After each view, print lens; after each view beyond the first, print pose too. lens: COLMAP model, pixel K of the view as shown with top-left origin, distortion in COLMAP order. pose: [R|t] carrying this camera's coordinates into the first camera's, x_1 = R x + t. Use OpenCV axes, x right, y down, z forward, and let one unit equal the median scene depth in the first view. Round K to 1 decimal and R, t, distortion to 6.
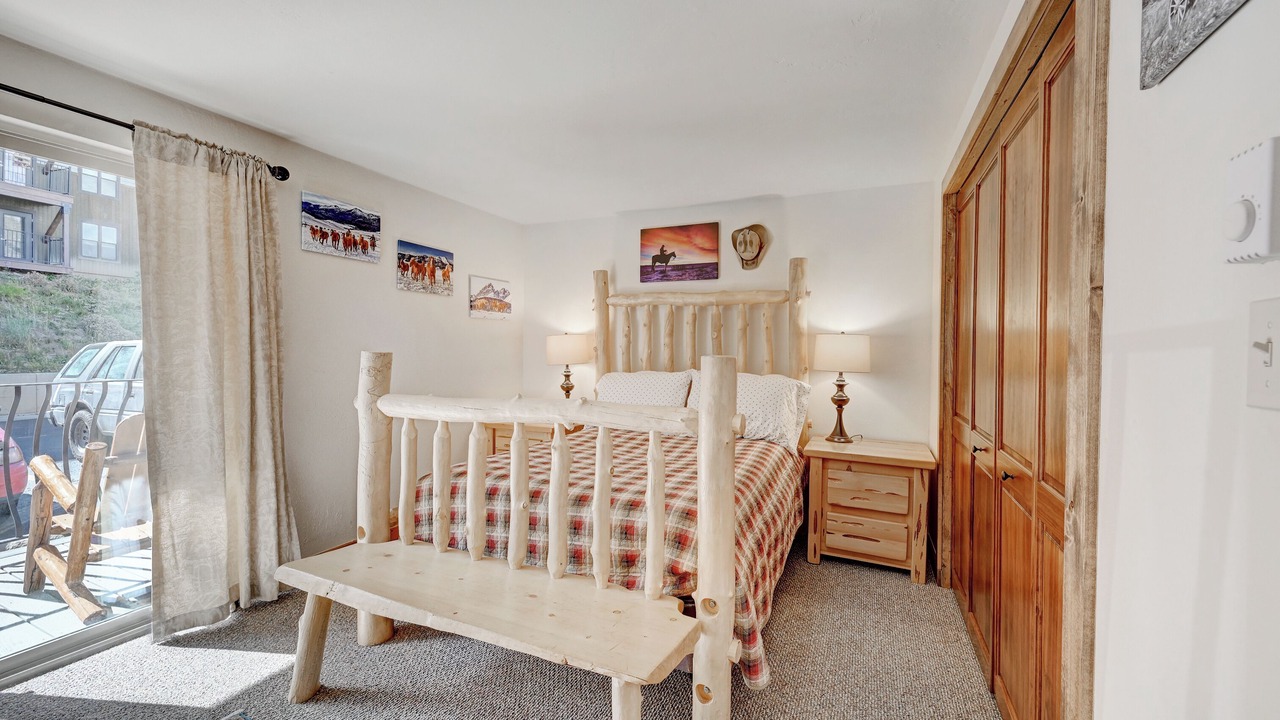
lens RADIAL K [[502.8, 0, 639.4], [0, 502.8, 355.2], [0, 0, 1]] dist [-0.000293, 0.000207]
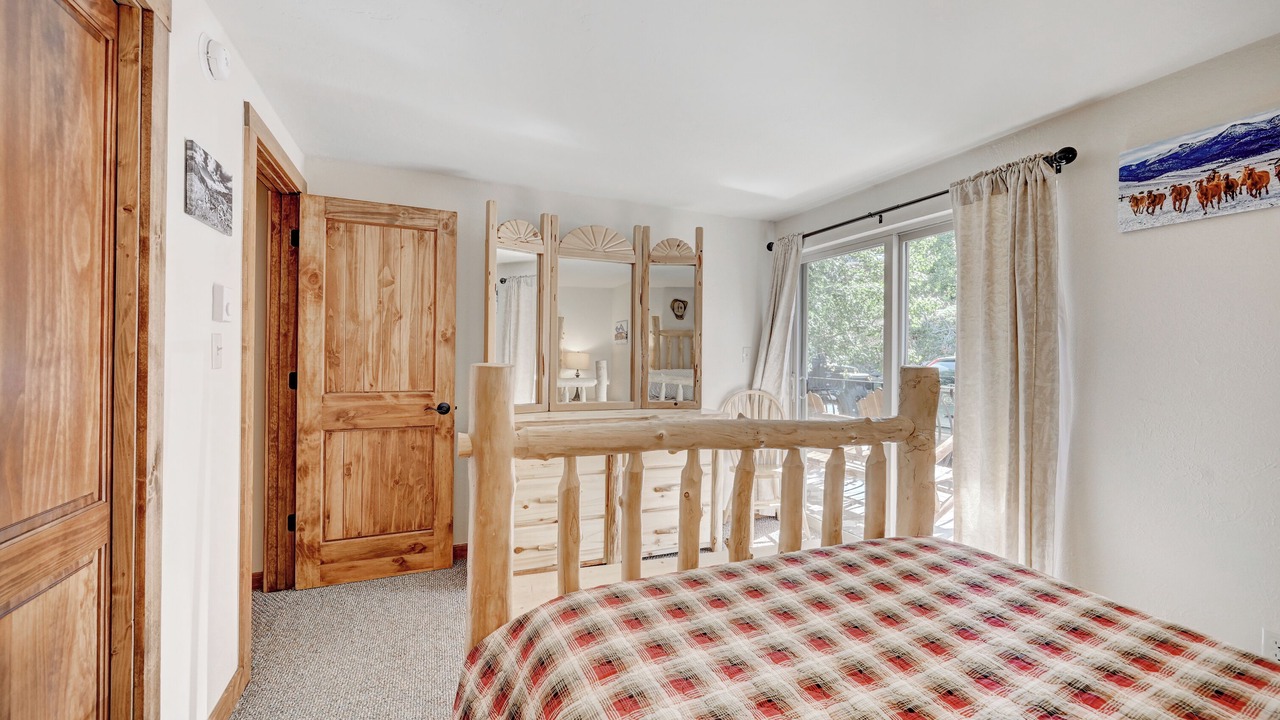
lens RADIAL K [[502.8, 0, 639.4], [0, 502.8, 355.2], [0, 0, 1]] dist [-0.000293, 0.000207]
pose [[-0.681384, -0.017961, -0.731706, 0.330827], [-0.028625, 0.999588, 0.002120, -0.011572], [0.731366, 0.022389, -0.681617, 0.941074]]
